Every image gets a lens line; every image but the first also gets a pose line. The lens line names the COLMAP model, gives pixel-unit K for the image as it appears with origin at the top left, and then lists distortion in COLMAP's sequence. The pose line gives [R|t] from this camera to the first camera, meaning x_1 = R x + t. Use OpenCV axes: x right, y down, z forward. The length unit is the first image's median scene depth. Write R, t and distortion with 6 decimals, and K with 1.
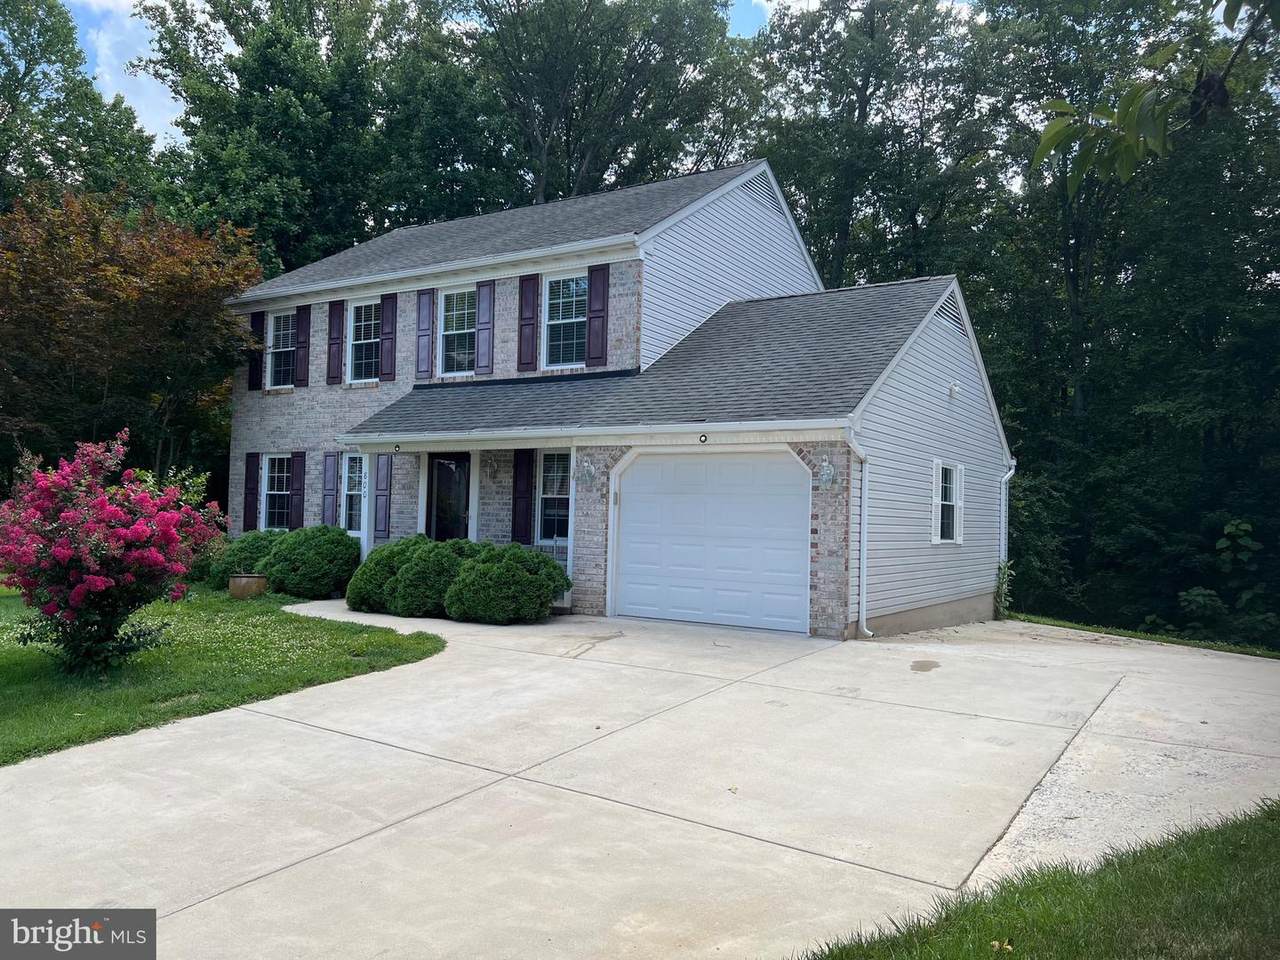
lens RADIAL K [[967.4, 0, 634.4], [0, 967.4, 517.2], [0, 0, 1]] dist [0.096554, -0.136310]
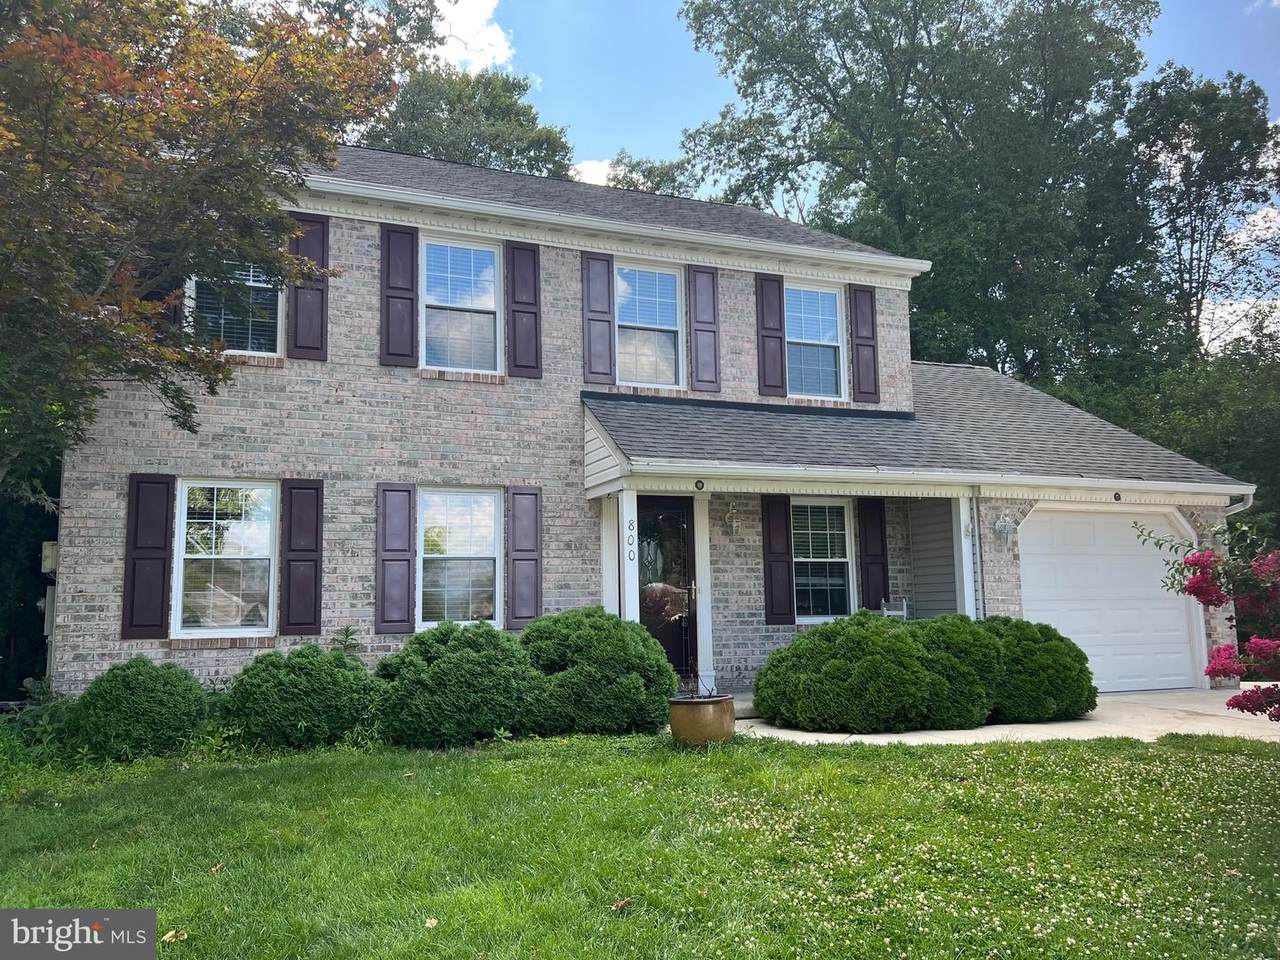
lens RADIAL K [[967.4, 0, 634.4], [0, 967.4, 517.2], [0, 0, 1]] dist [0.096554, -0.136310]
pose [[0.597148, 0.041124, 0.801076, -0.769657], [0.027545, 0.997045, -0.071717, -0.003432], [-0.801658, 0.064891, 0.594250, 0.626023]]
